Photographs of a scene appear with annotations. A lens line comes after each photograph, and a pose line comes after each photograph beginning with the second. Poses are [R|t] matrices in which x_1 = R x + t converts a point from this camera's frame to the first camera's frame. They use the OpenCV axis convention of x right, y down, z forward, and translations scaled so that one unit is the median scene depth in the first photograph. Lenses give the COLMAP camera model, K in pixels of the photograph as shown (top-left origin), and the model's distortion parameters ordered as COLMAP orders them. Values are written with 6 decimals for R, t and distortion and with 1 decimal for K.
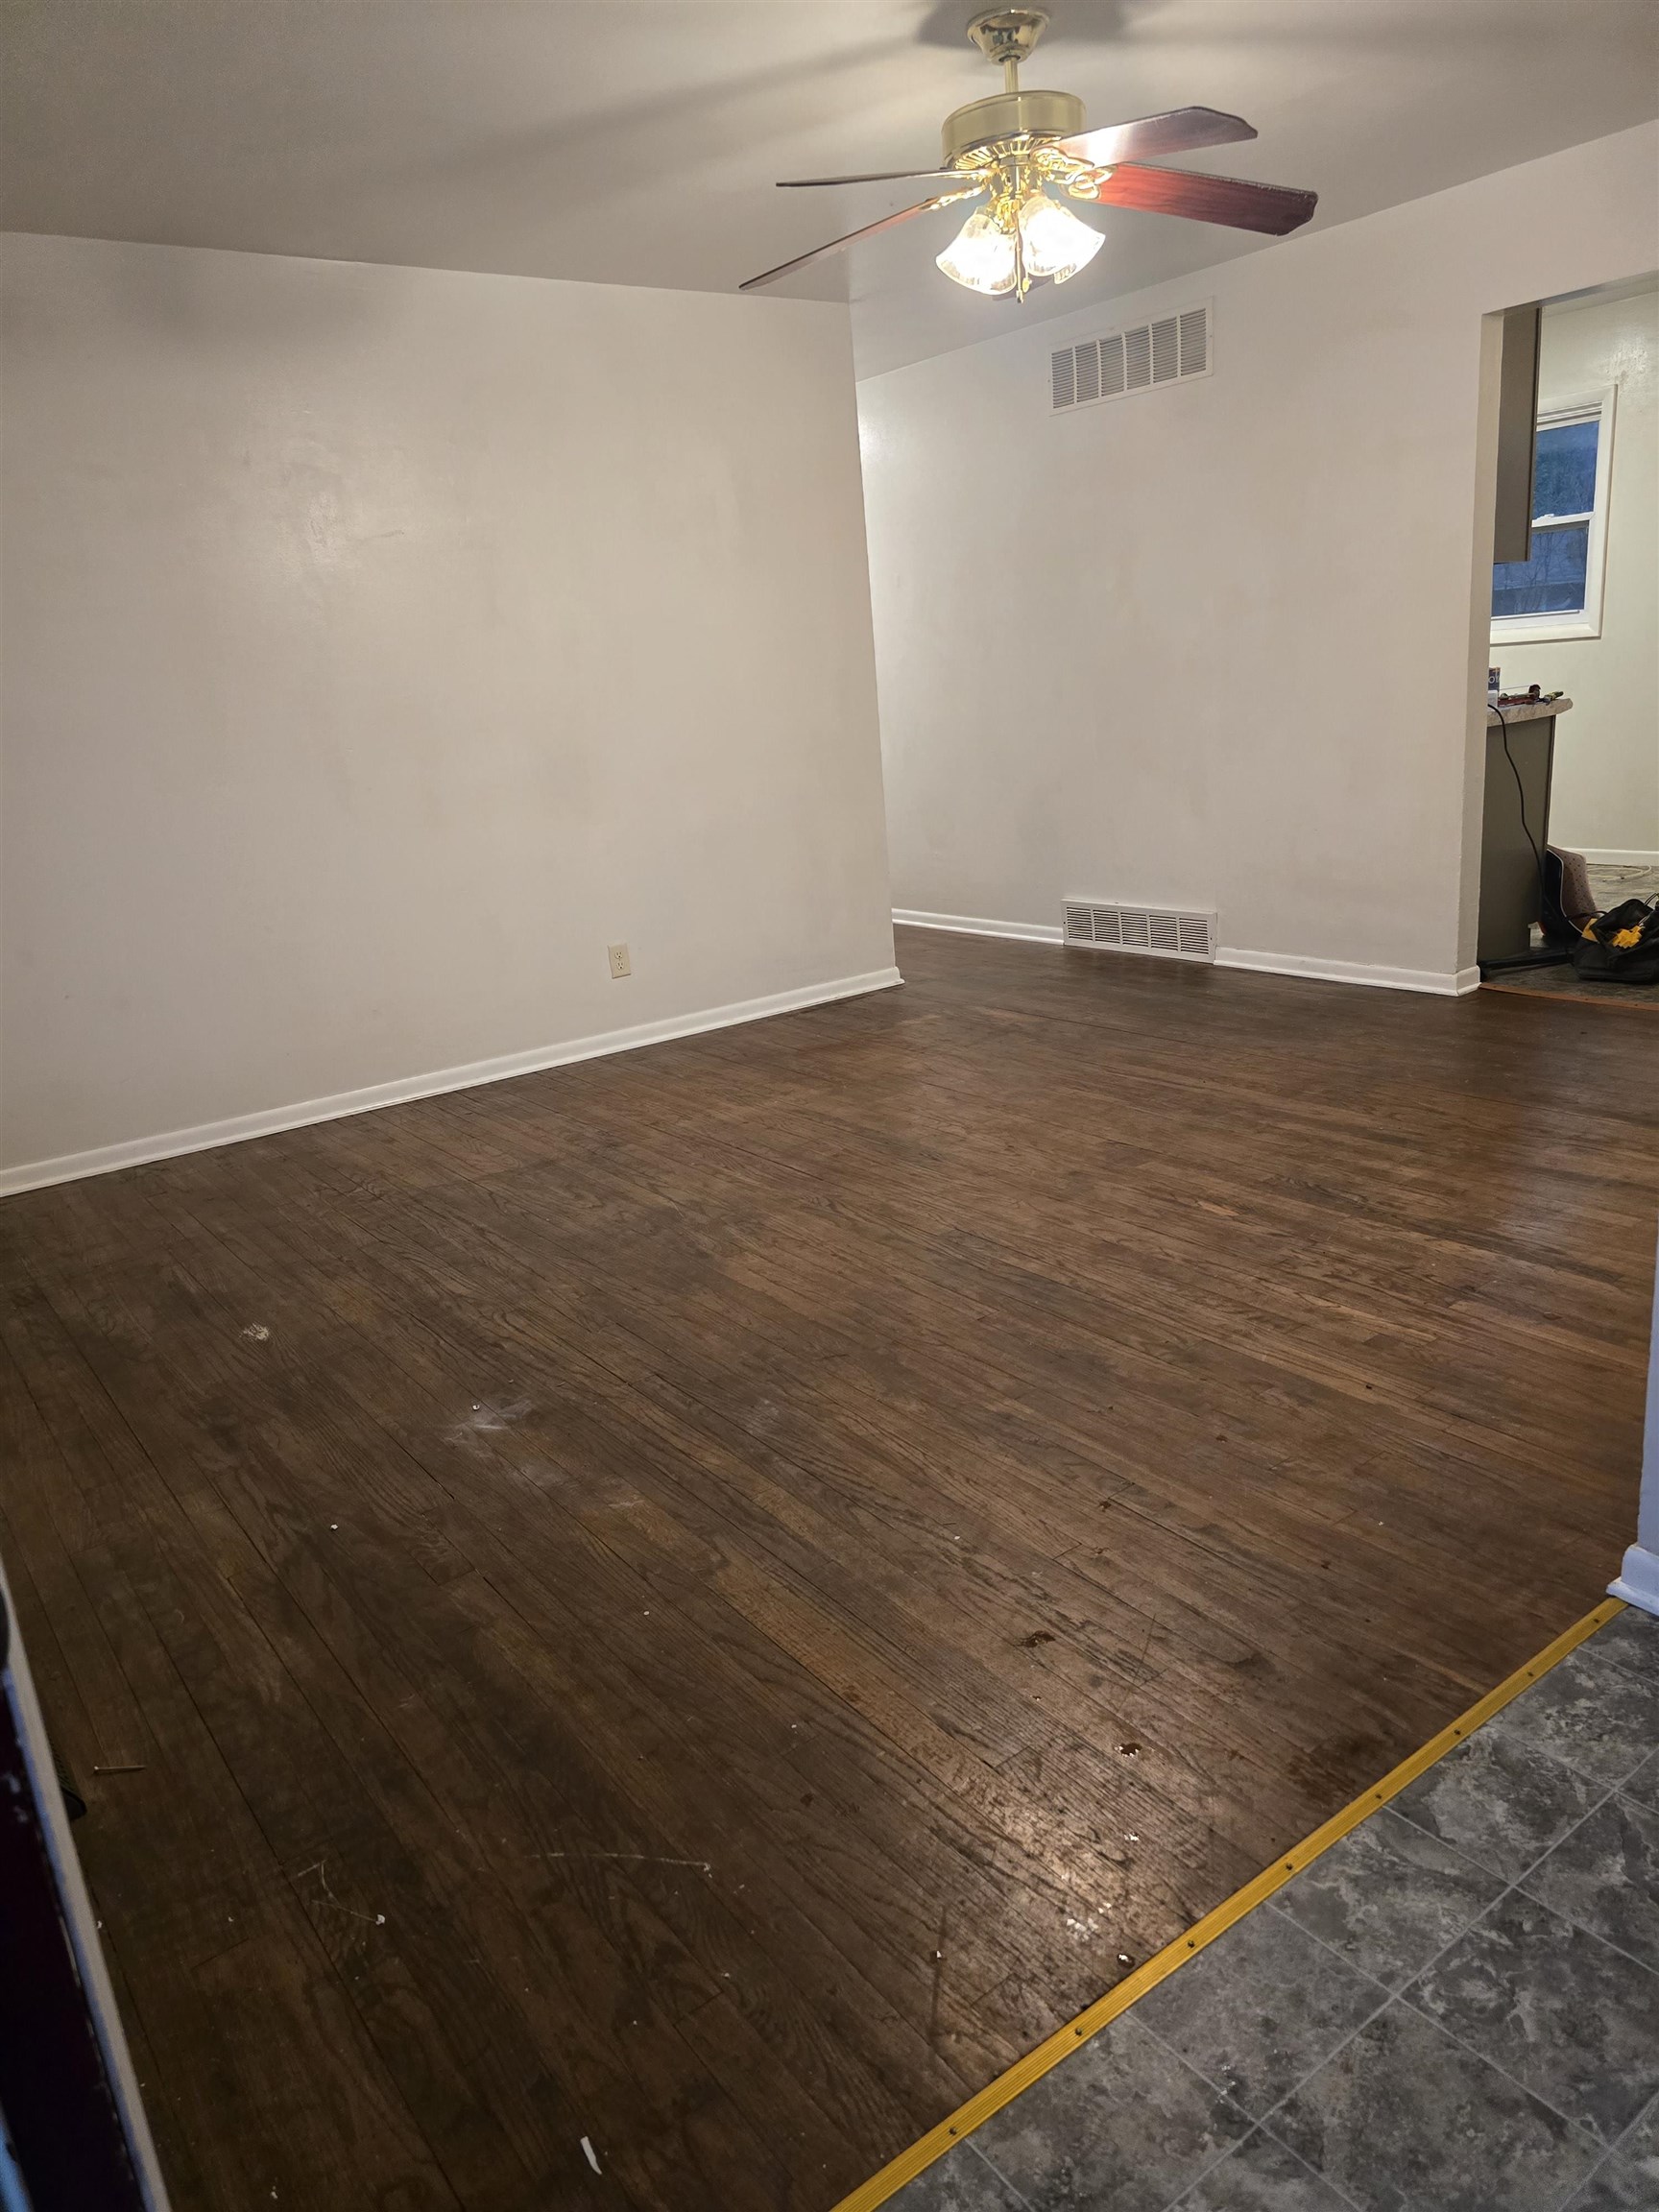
lens RADIAL K [[1500.6, 0, 837.7], [0, 1500.6, 1102.6], [0, 0, 1]] dist [0.056391, -0.053005]
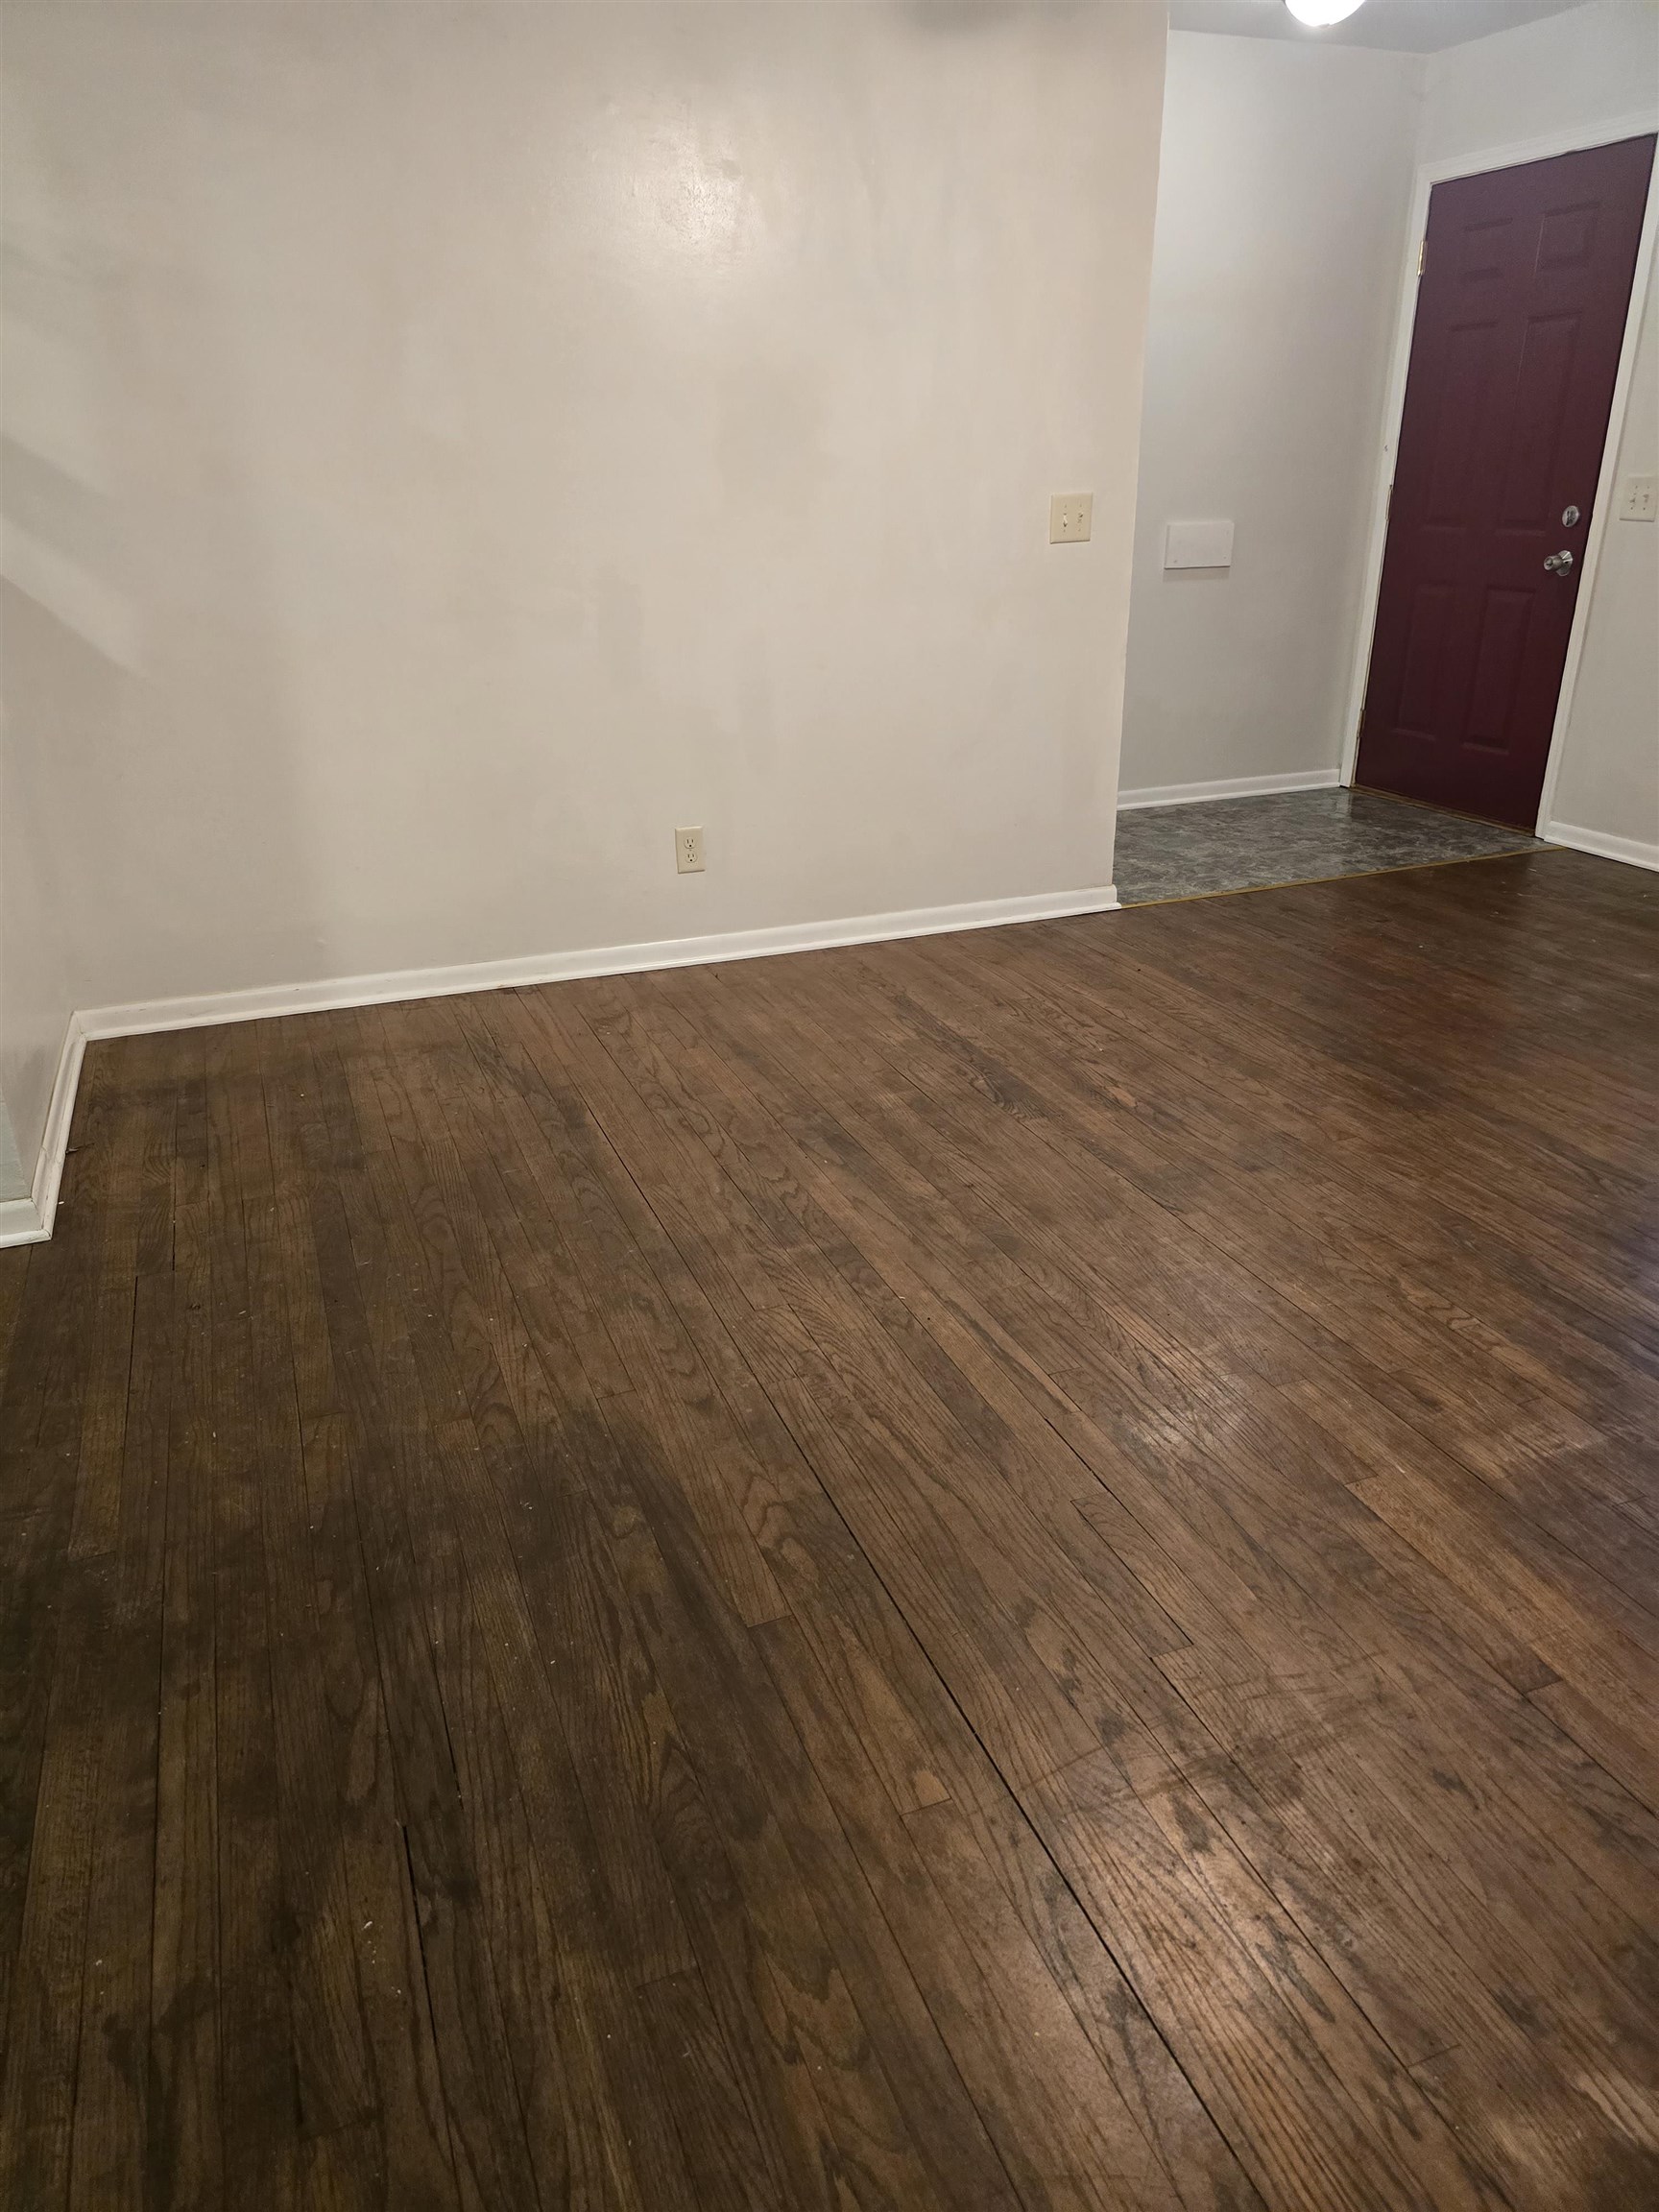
lens RADIAL K [[1471.0, 0, 829.5], [0, 1471.0, 1106.0], [0, 0, 1]] dist [0.049678, -0.051872]
pose [[-0.956443, -0.017065, 0.291421, 0.155777], [0.169986, 0.779024, 0.603511, -0.510343], [-0.237323, 0.626761, -0.742191, 1.717250]]
